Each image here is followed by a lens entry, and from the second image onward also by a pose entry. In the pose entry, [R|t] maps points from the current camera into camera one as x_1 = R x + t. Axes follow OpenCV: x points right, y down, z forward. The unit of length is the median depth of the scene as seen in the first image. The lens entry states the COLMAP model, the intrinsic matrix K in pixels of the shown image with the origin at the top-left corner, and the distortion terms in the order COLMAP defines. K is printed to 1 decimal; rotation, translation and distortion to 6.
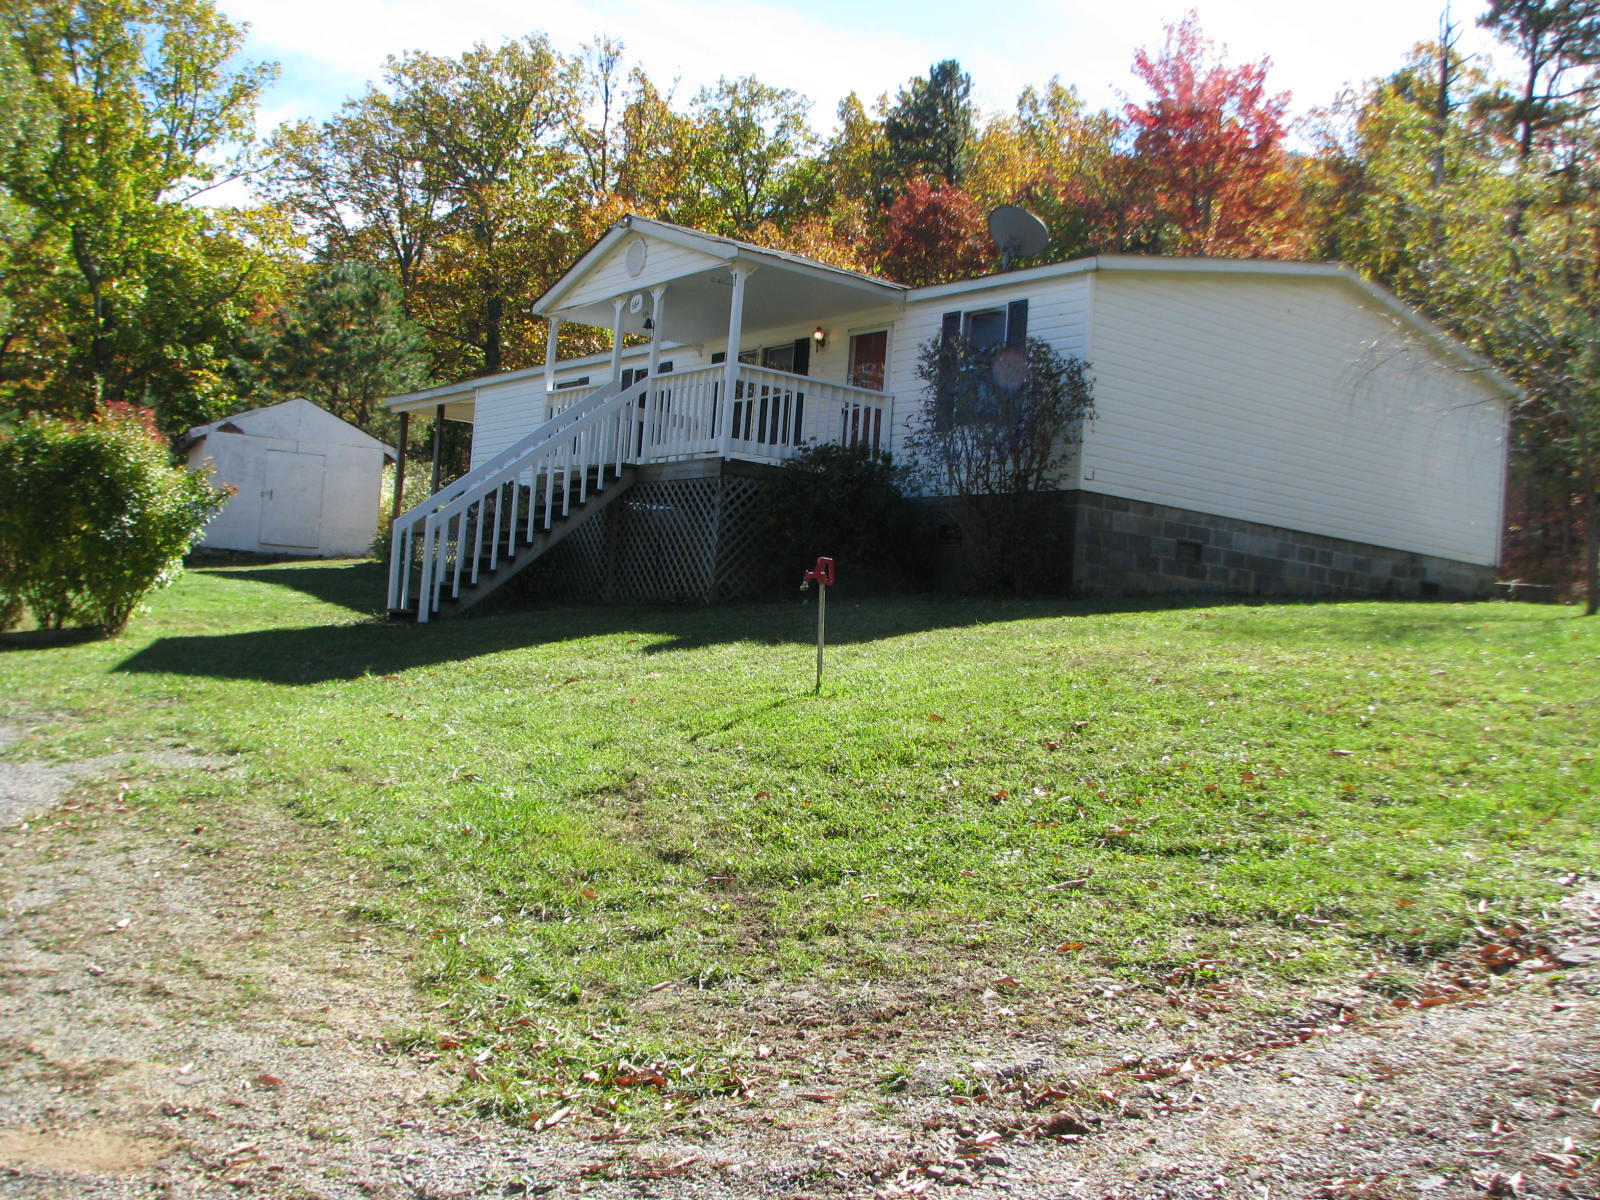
lens RADIAL K [[1703.6, 0, 800.0], [0, 1703.6, 600.0], [0, 0, 1]] dist [-0.131399, 0.006340]
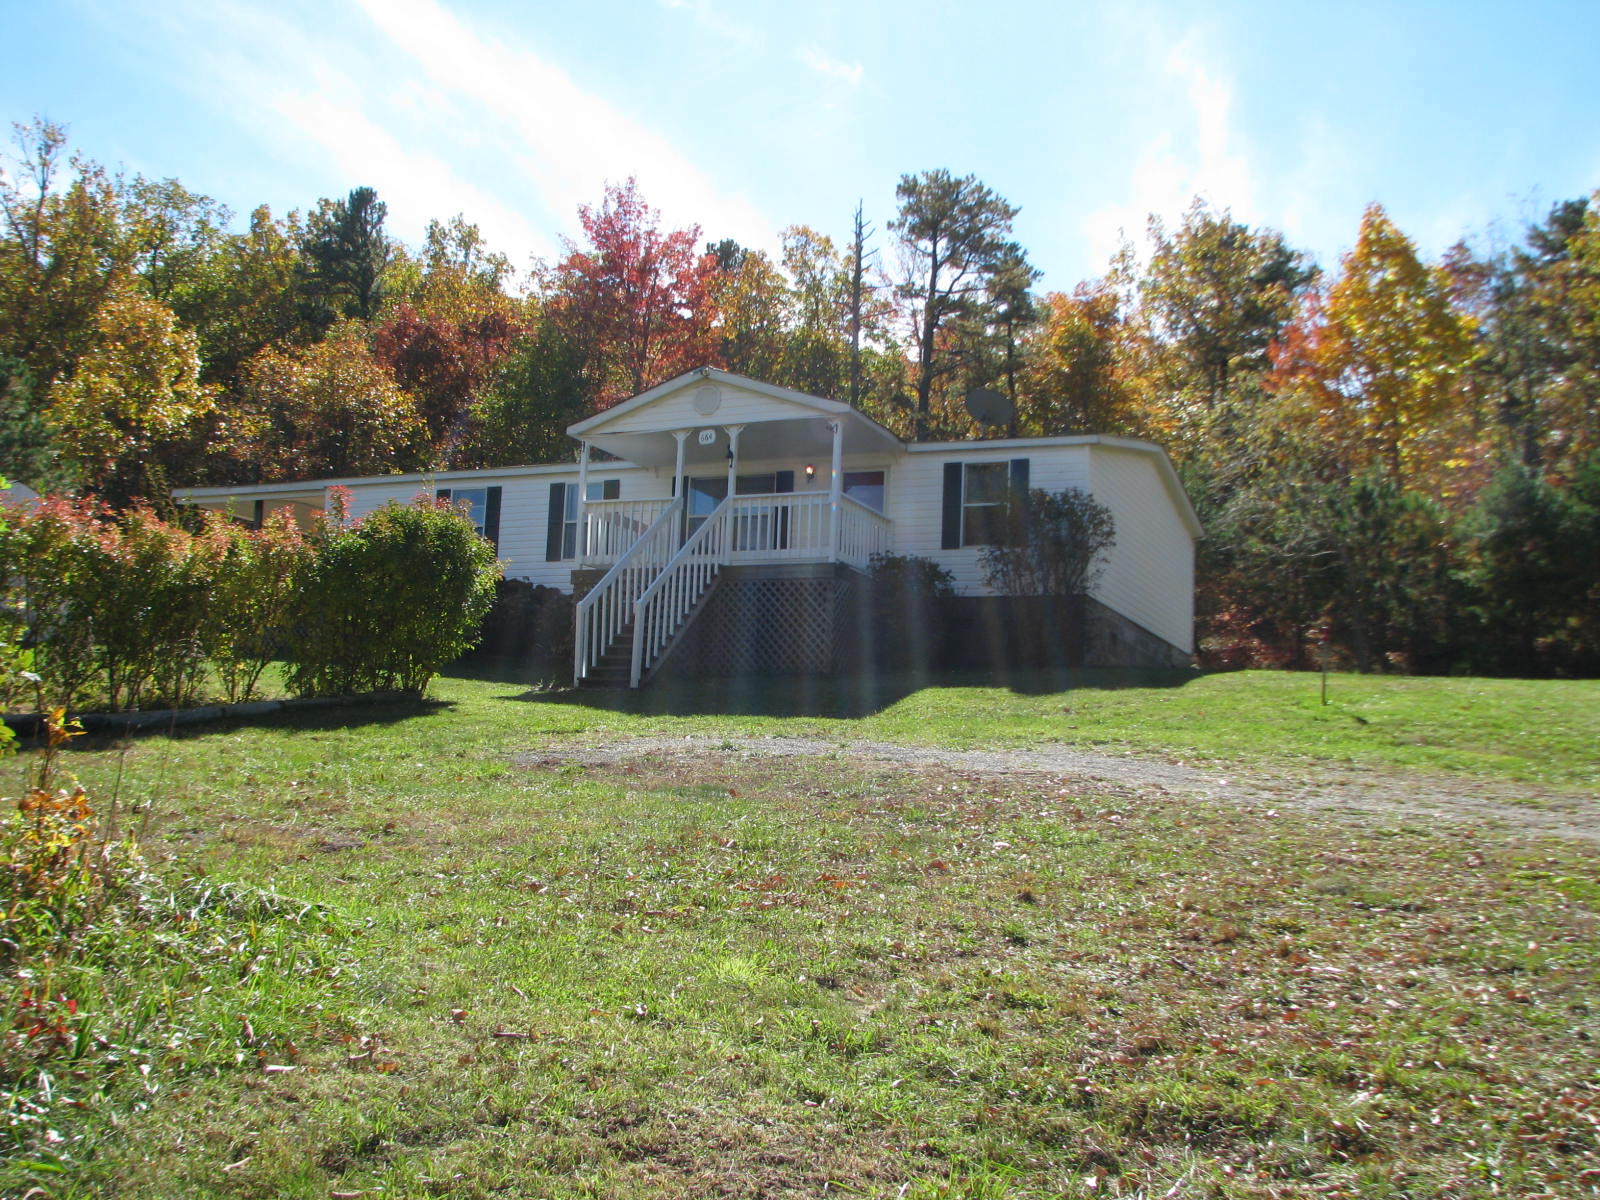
lens RADIAL K [[1703.6, 0, 800.0], [0, 1703.6, 600.0], [0, 0, 1]] dist [-0.131399, 0.006340]
pose [[0.856229, 0.019304, 0.516236, -0.257694], [0.013622, 0.998110, -0.059917, 0.008394], [-0.516417, 0.058335, 0.854348, -0.040855]]
